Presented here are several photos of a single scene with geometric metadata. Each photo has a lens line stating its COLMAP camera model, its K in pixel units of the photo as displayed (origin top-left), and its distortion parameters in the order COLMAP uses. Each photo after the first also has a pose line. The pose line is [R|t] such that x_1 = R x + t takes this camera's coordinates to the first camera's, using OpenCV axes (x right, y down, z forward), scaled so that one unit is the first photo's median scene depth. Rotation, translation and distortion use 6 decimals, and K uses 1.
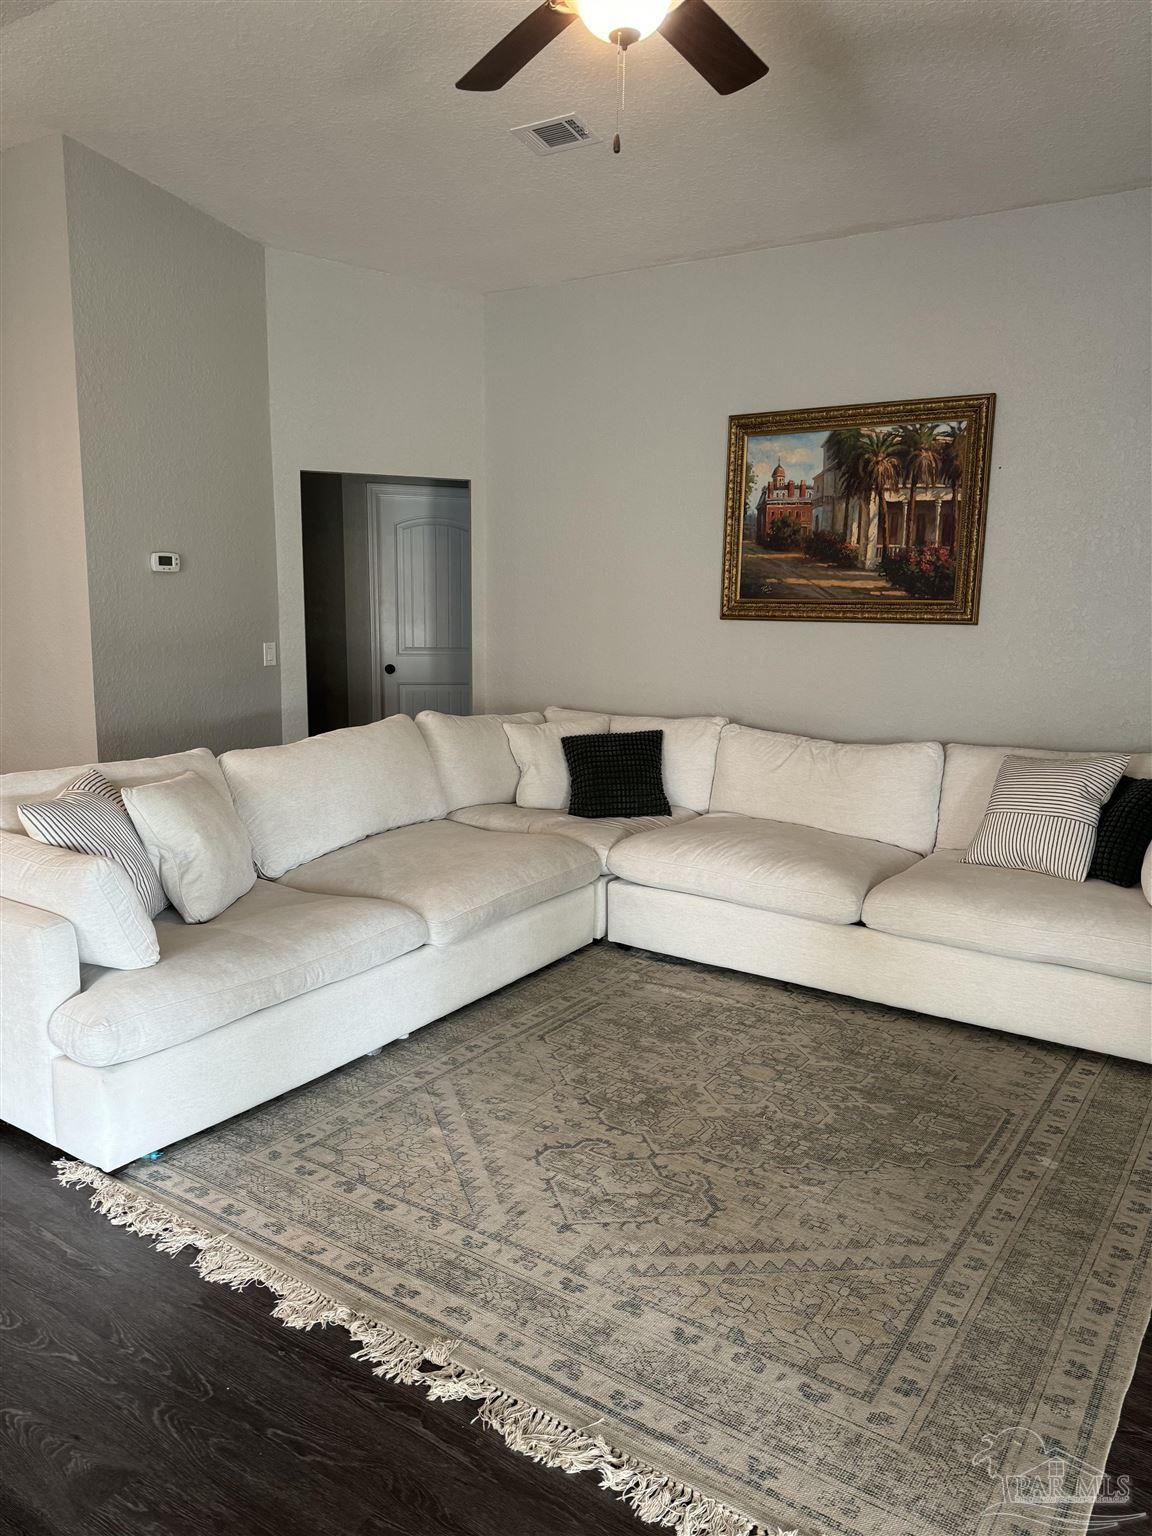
lens RADIAL K [[1072.0, 0, 576.2], [0, 1072.0, 767.3], [0, 0, 1]] dist [0.013057, 0.001974]
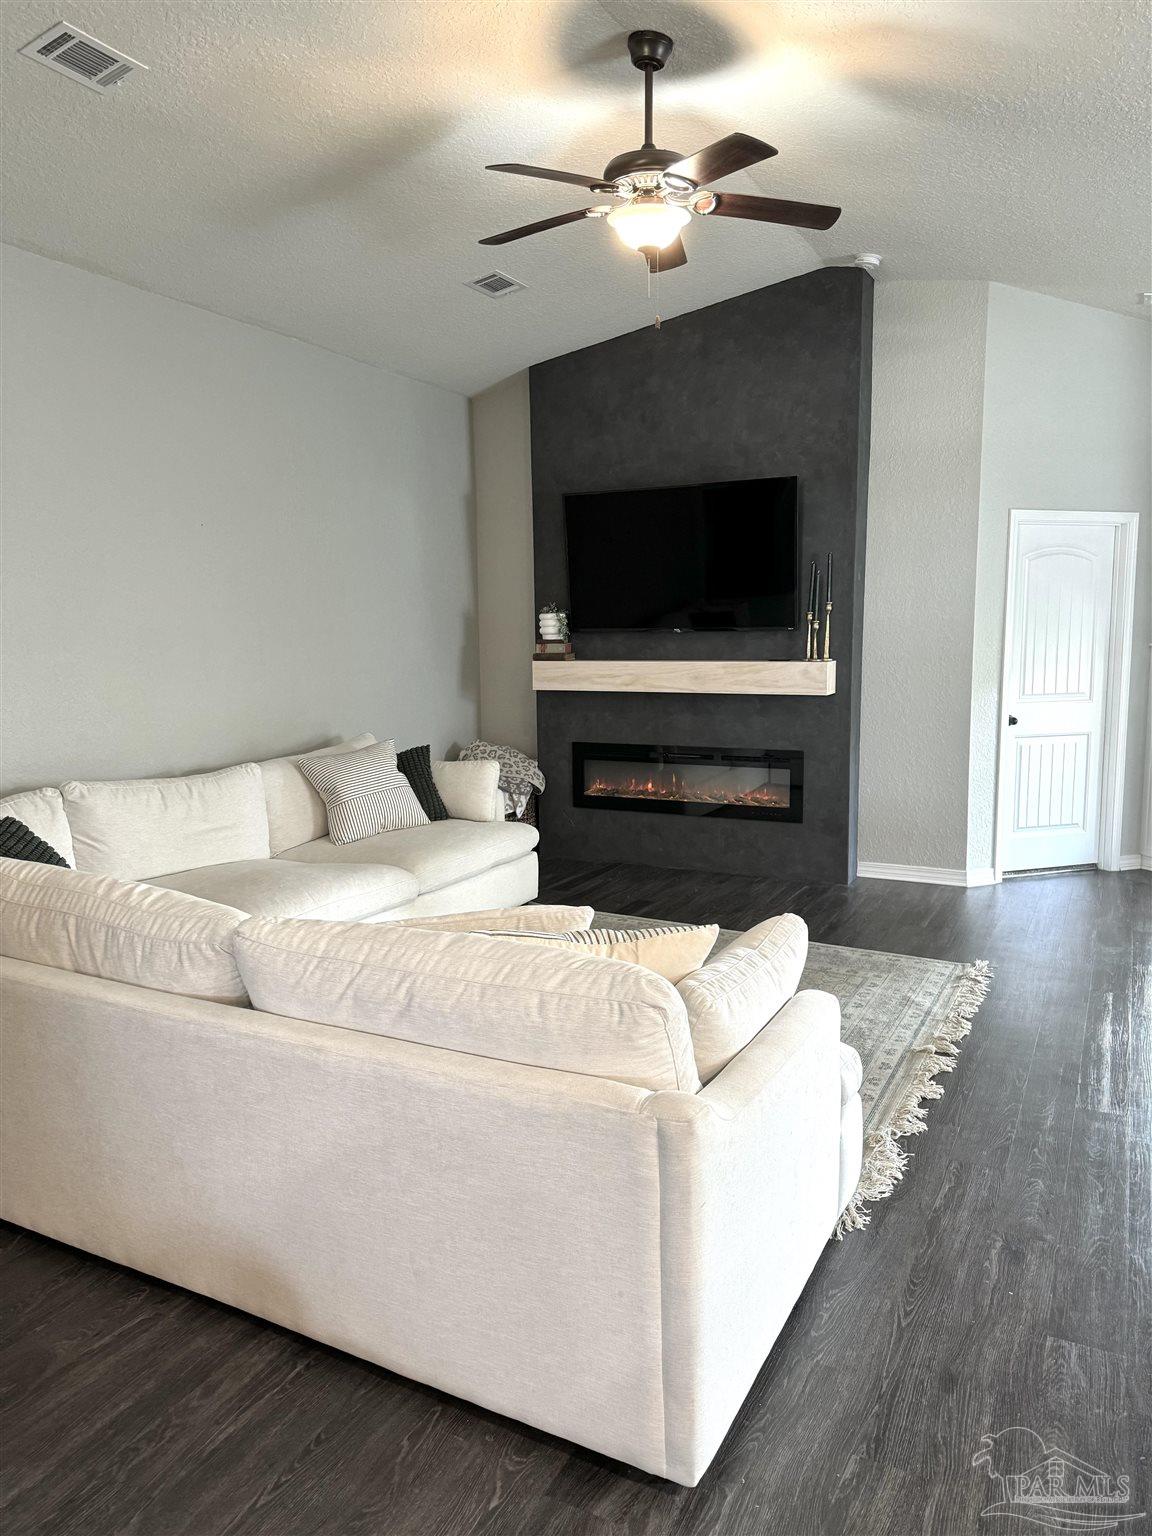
lens RADIAL K [[1072.0, 0, 576.6], [0, 1072.0, 769.1], [0, 0, 1]] dist [0.013057, 0.001974]
pose [[-0.083980, -0.143372, 0.986099, -1.668130], [0.184988, 0.970150, 0.156807, -0.267750], [-0.979146, 0.195585, -0.054951, 1.505137]]
